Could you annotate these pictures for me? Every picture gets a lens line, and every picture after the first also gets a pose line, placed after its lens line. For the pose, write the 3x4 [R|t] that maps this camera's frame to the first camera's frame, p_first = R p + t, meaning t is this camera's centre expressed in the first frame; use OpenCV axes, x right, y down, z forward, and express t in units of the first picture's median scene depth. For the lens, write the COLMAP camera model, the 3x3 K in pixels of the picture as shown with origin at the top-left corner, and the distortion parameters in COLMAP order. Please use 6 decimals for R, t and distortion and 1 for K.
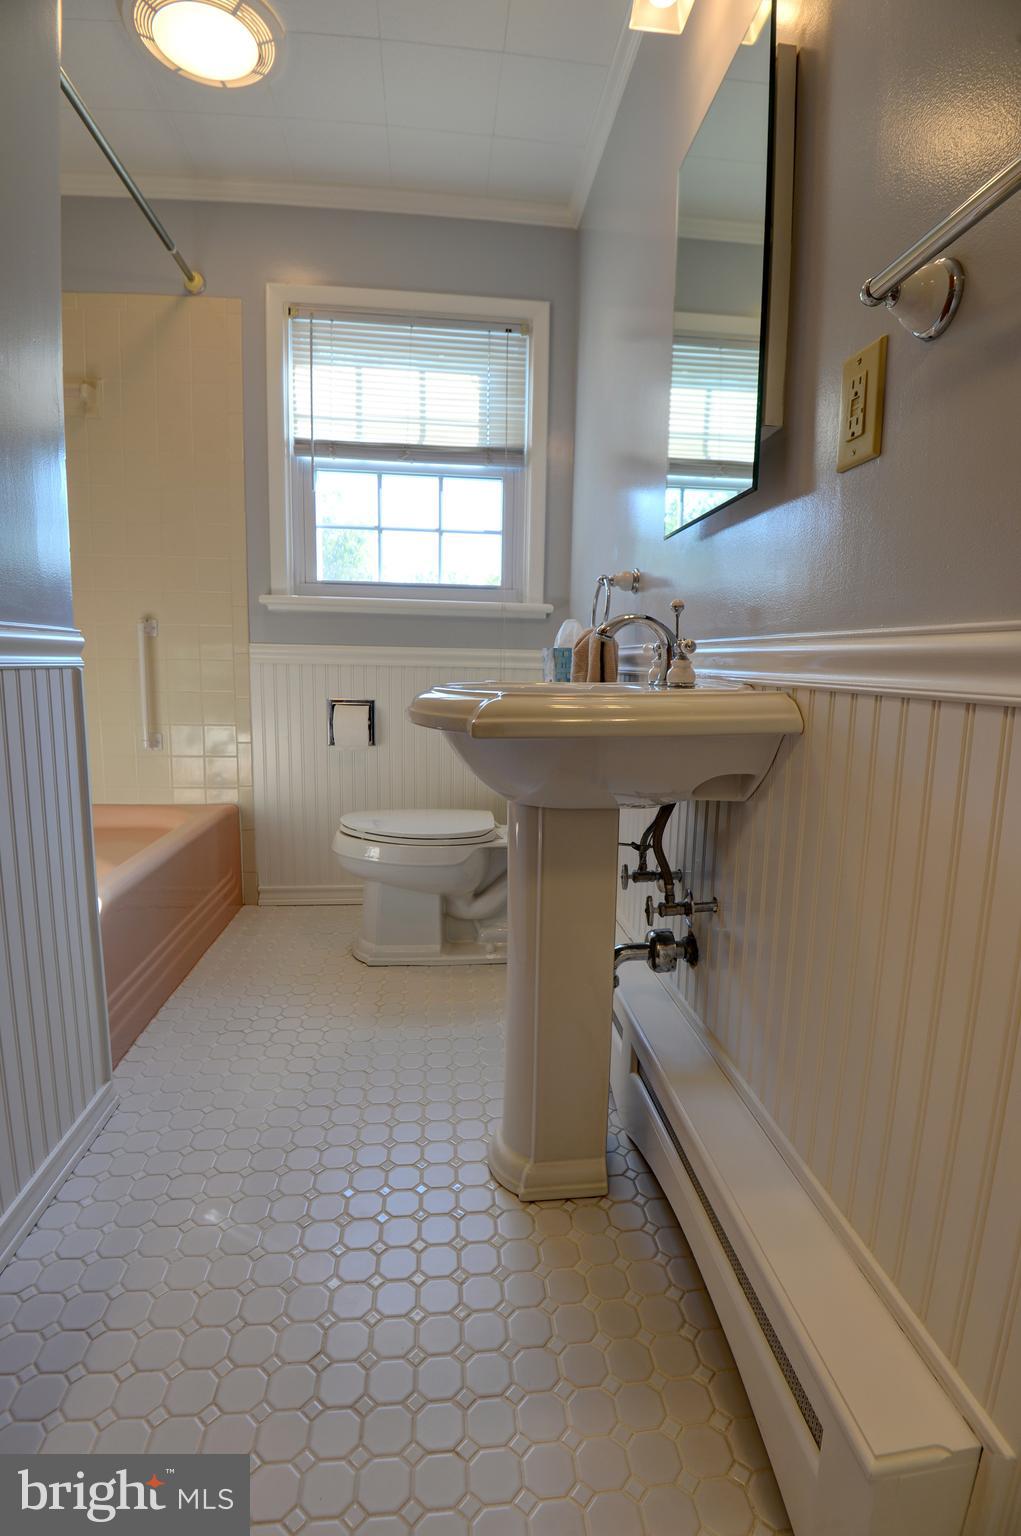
lens RADIAL K [[709.2, 0, 510.5], [0, 709.2, 768.0], [0, 0, 1]] dist [-0.002005, -0.029029]
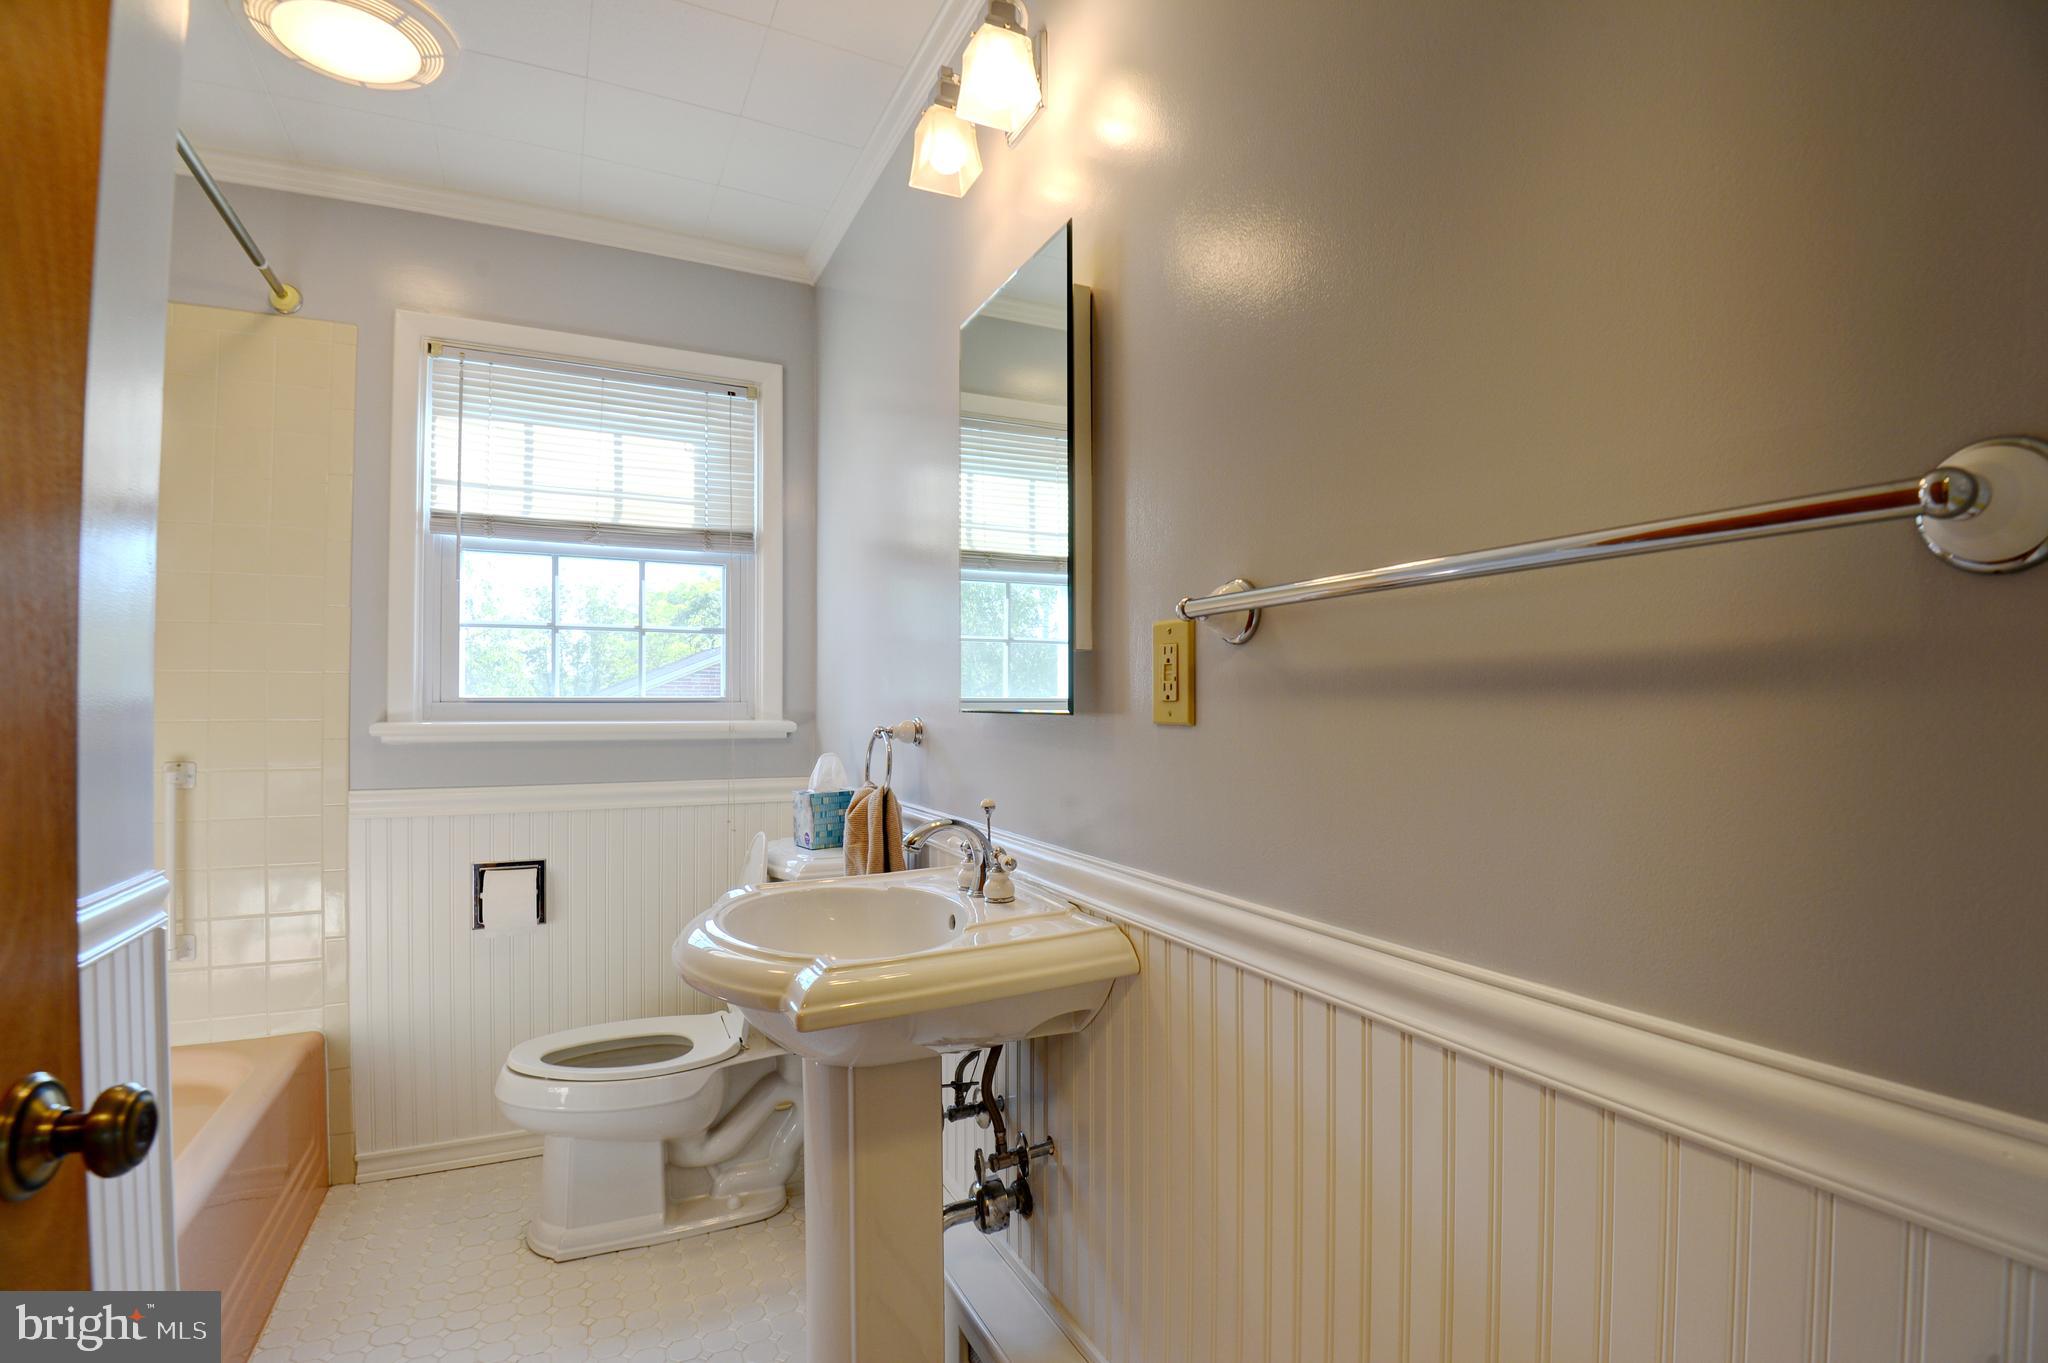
lens RADIAL K [[970.0, 0, 1024.0], [0, 970.0, 681.5], [0, 0, 1]] dist [-0.020218, -0.022316]
pose [[0.938561, -0.017069, 0.344691, -0.076829], [0.069835, 0.987507, -0.141252, -0.111388], [-0.337973, 0.156645, 0.928028, -0.098445]]
